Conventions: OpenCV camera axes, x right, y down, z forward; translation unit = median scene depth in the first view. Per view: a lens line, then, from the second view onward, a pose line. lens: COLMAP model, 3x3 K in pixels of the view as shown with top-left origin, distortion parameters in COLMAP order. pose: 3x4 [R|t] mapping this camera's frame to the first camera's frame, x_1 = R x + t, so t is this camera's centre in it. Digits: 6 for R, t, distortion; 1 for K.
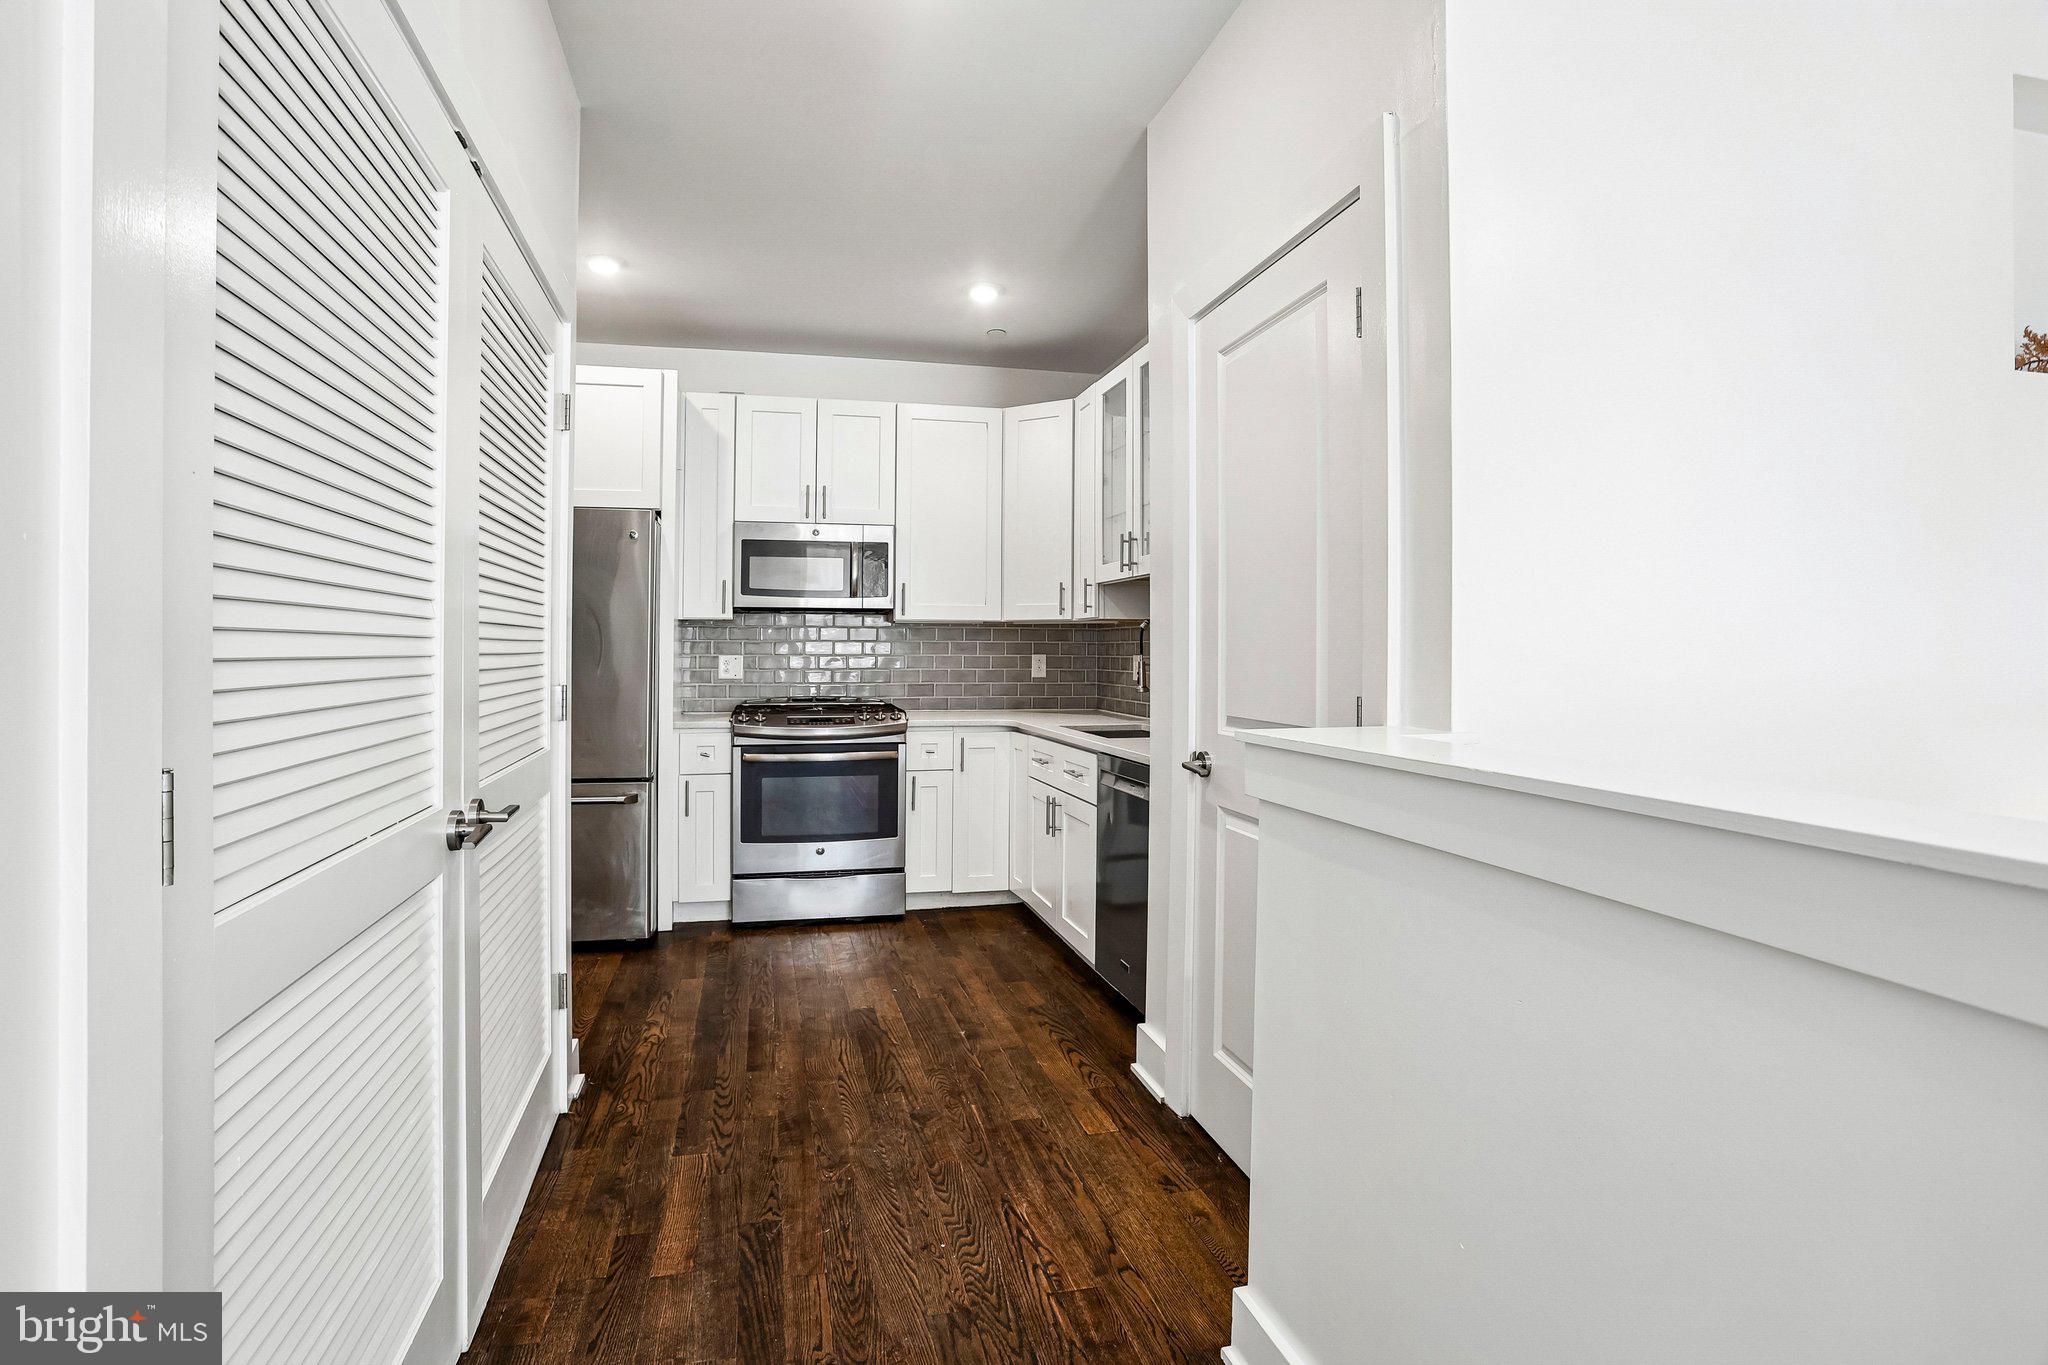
lens RADIAL K [[1019.8, 0, 1000.2], [0, 1019.8, 647.9], [0, 0, 1]] dist [-0.053563, 0.017384]
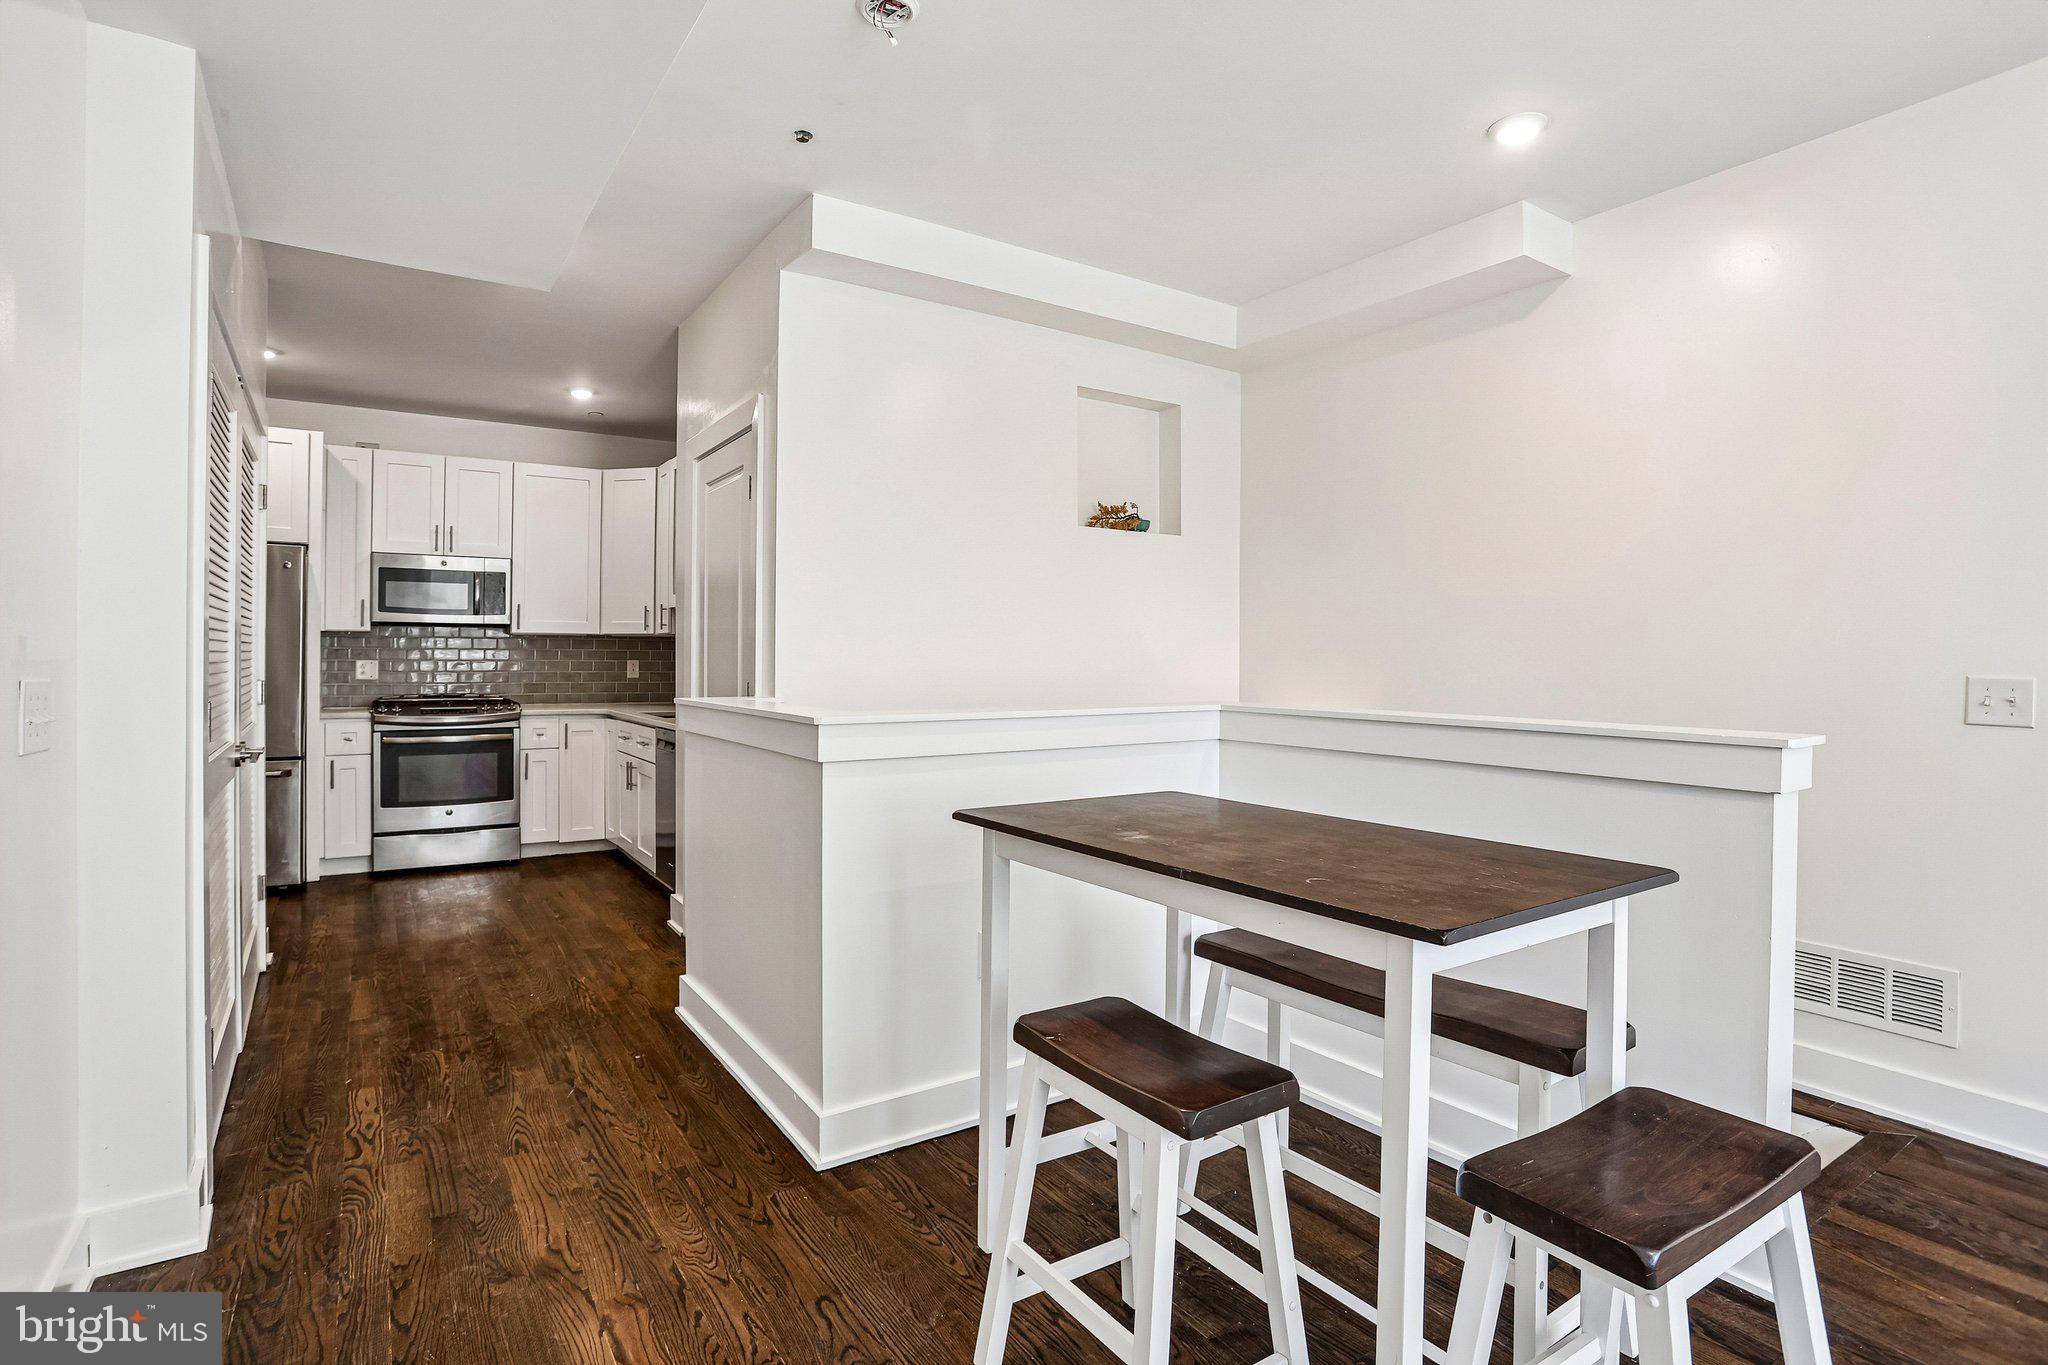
lens RADIAL K [[1019.8, 0, 985.0], [0, 1019.8, 676.3], [0, 0, 1]] dist [-0.053563, 0.017384]
pose [[0.948445, -0.000792, 0.316941, 0.063666], [-0.006513, 0.999737, 0.021990, -0.005131], [-0.316875, -0.022920, 0.948190, -0.419034]]
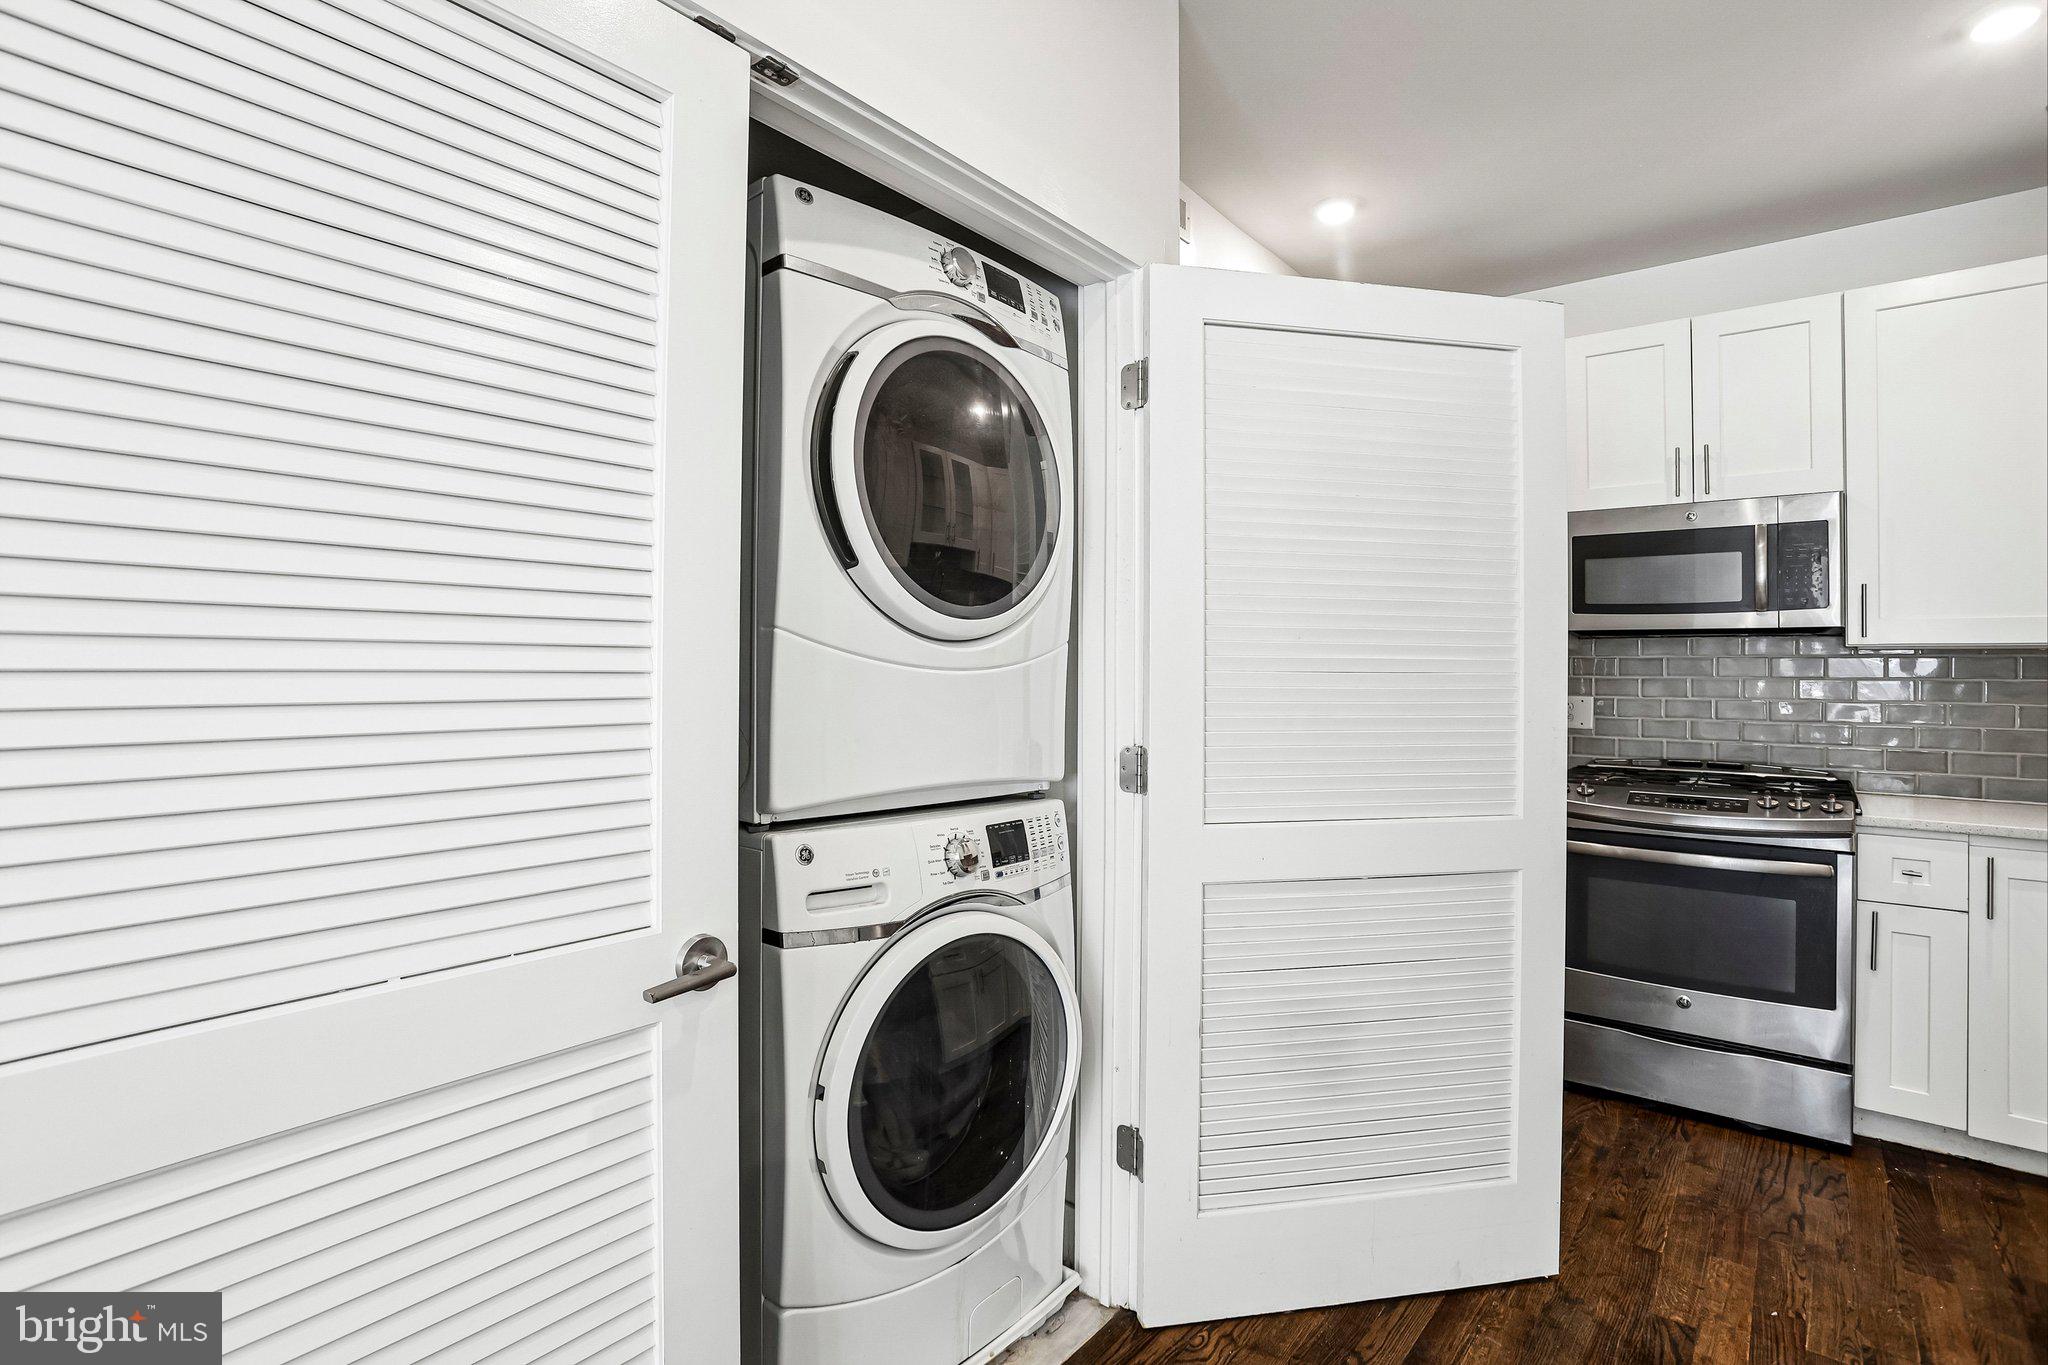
lens RADIAL K [[1019.8, 0, 995.1], [0, 1019.8, 643.8], [0, 0, 1]] dist [-0.053563, 0.017384]
pose [[0.607649, -0.017435, -0.794014, 0.061389], [-0.005271, 0.999648, -0.025984, -0.010928], [0.794188, 0.019974, 0.607343, 0.254430]]
